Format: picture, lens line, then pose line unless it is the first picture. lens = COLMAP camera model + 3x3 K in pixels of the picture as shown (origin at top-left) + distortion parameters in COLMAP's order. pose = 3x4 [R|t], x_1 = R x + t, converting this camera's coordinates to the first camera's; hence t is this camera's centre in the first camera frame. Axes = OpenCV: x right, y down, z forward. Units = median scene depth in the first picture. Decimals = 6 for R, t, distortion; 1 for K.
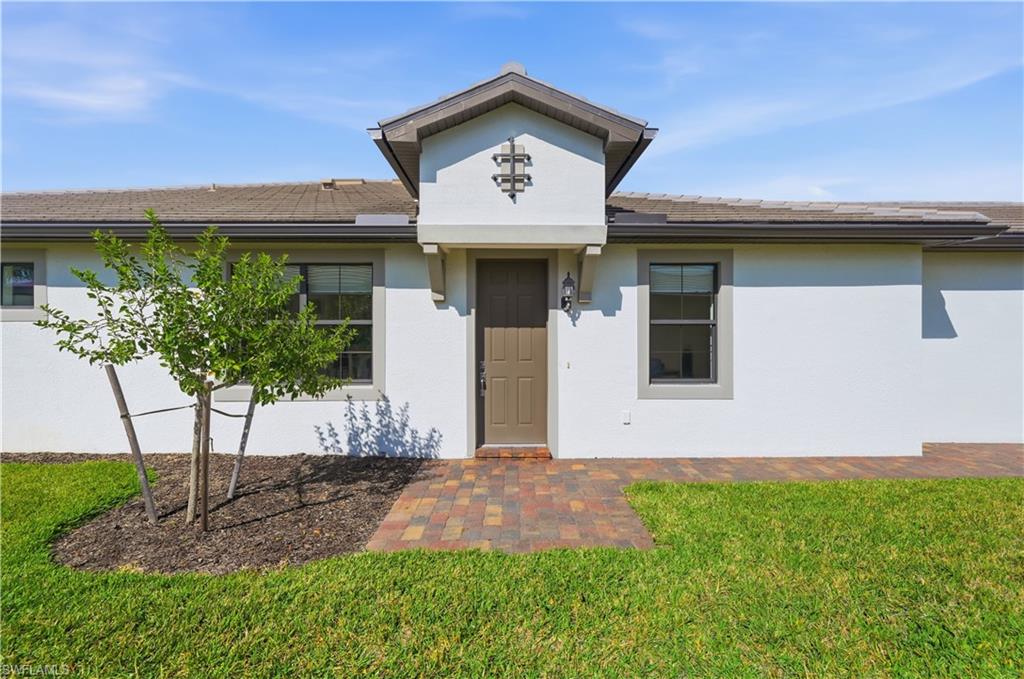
lens RADIAL K [[405.3, 0, 512.0], [0, 405.3, 339.5], [0, 0, 1]] dist [0.000184, -0.000007]
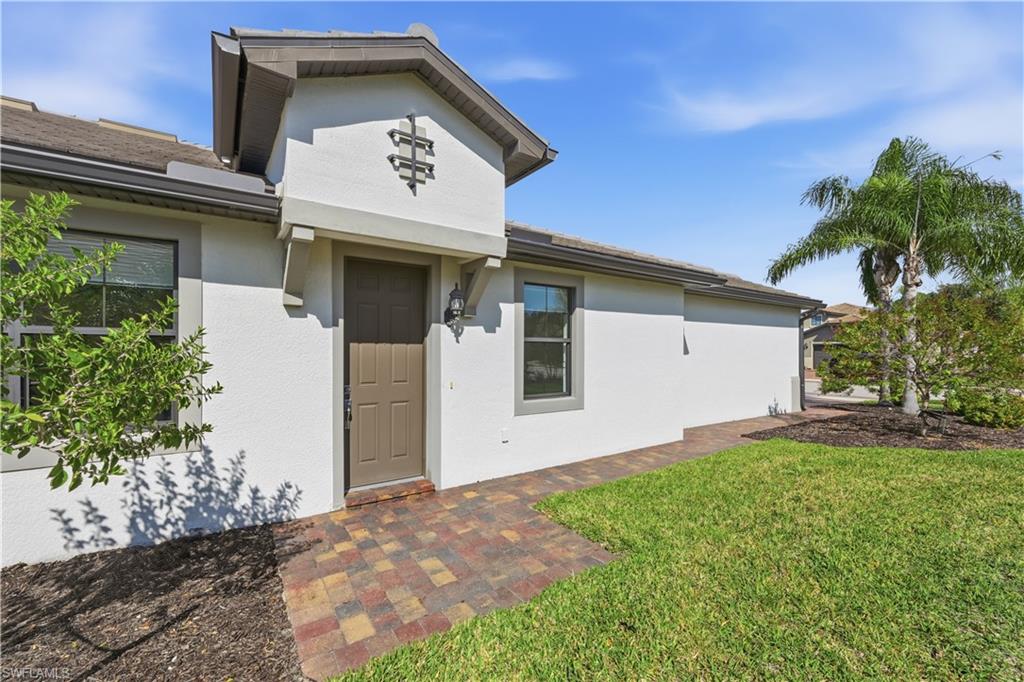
lens RADIAL K [[416.6, 0, 506.6], [0, 416.6, 360.0], [0, 0, 1]] dist [-0.001689, -0.000429]
pose [[0.828410, -0.011002, 0.560014, -0.287123], [0.004759, 0.999909, 0.012605, -0.005239], [-0.560101, -0.007777, 0.828388, 0.159519]]
